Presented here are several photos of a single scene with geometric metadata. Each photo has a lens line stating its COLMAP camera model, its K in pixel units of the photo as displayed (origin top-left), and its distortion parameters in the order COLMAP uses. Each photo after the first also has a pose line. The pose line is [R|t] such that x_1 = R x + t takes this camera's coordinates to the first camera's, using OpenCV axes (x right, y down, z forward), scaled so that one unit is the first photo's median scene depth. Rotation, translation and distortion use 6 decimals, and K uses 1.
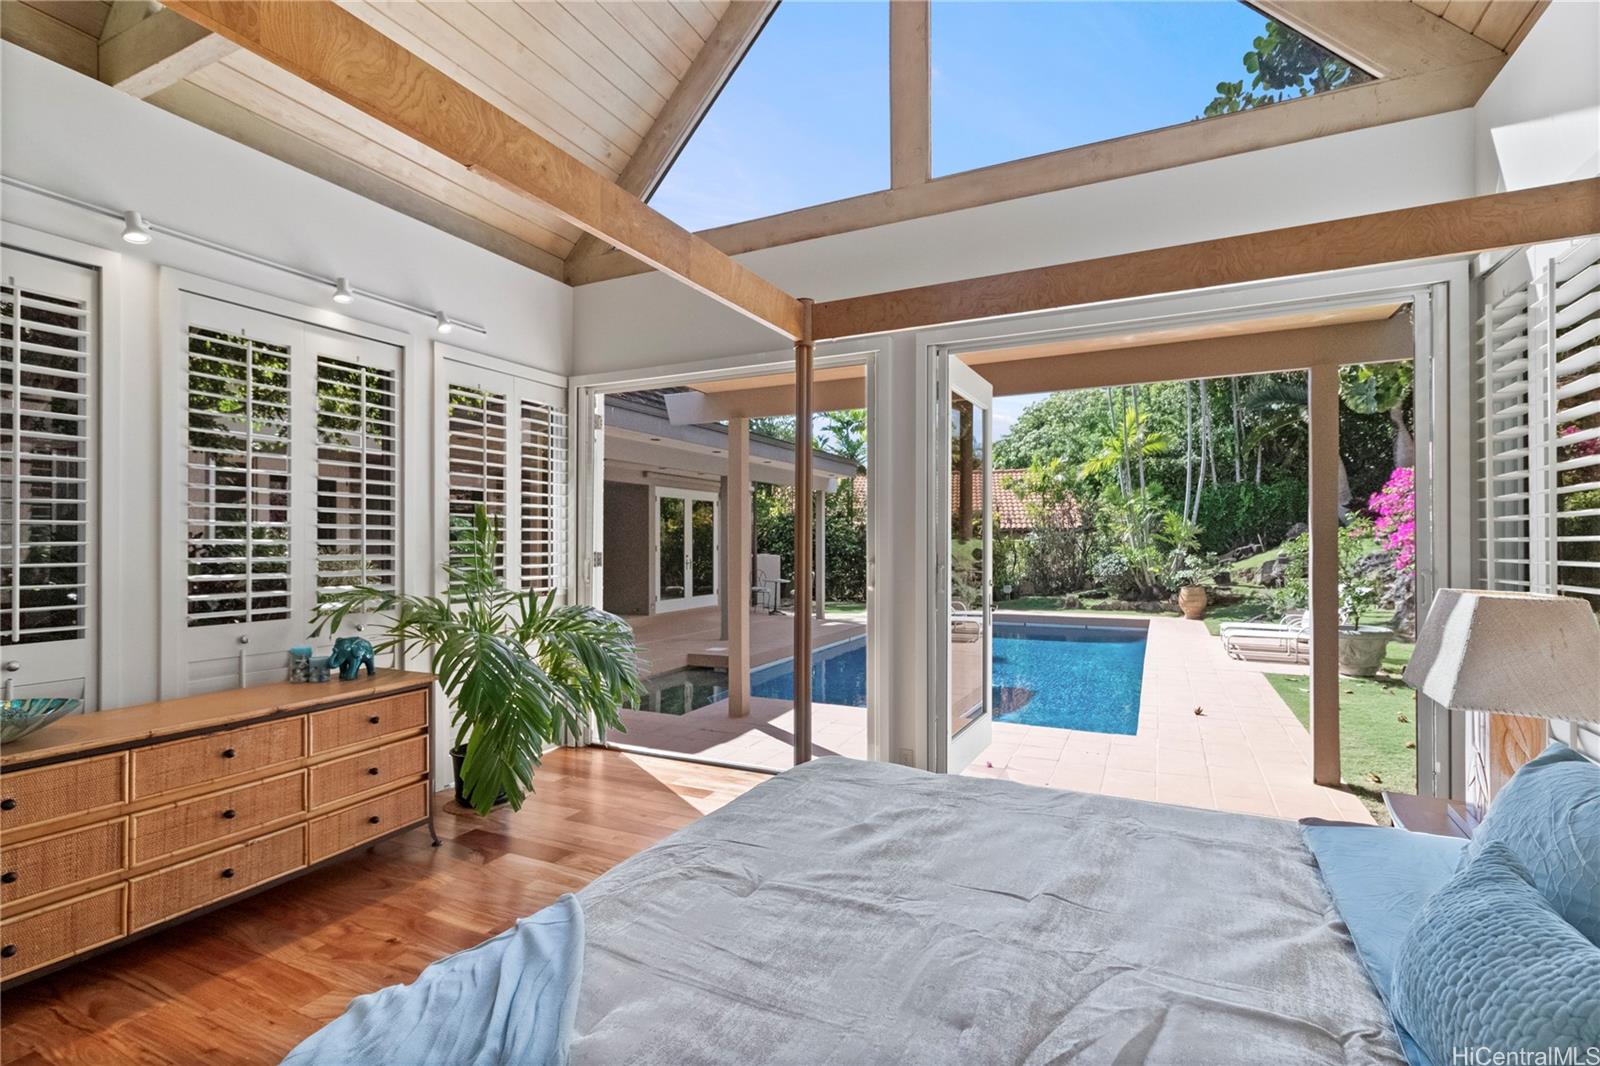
lens RADIAL K [[746.2, 0, 802.4], [0, 746.2, 538.3], [0, 0, 1]] dist [-0.001976, -0.000391]
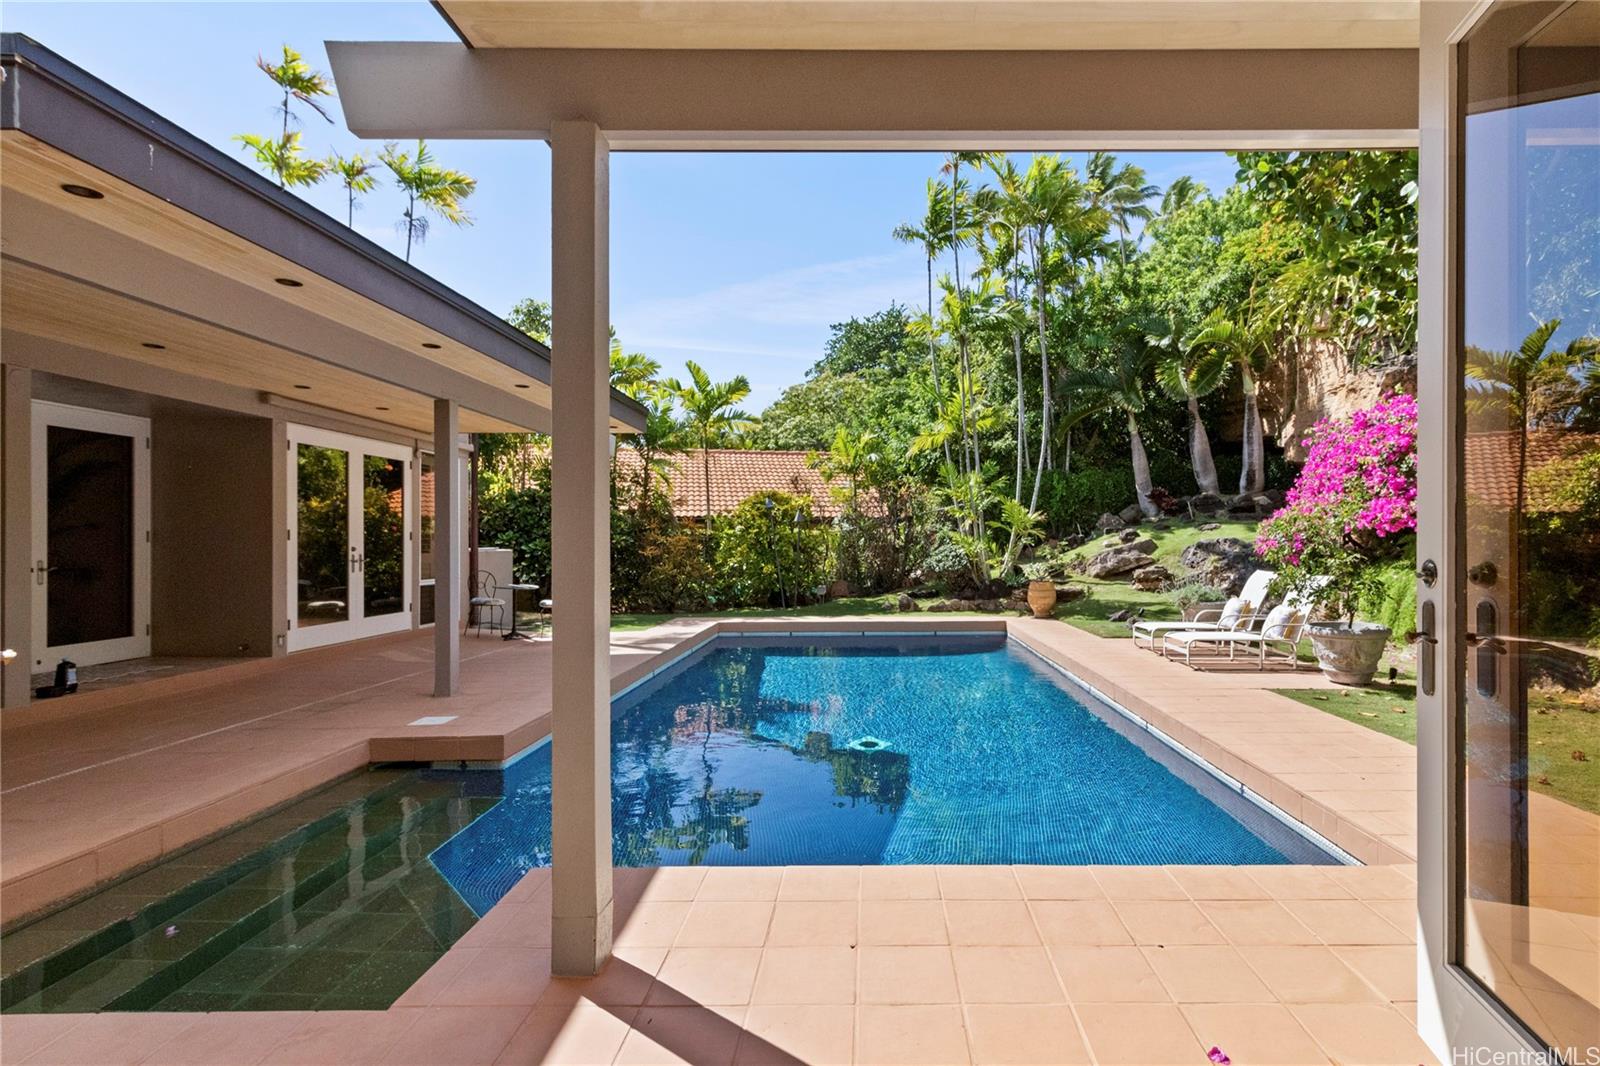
lens RADIAL K [[755.1, 0, 855.2], [0, 755.1, 539.8], [0, 0, 1]] dist [0.002876, 0.000325]
pose [[0.900954, 0.000952, 0.433914, -0.053914], [-0.000475, 0.999999, -0.001207, 0.016329], [-0.433915, 0.000882, 0.900953, 0.276207]]
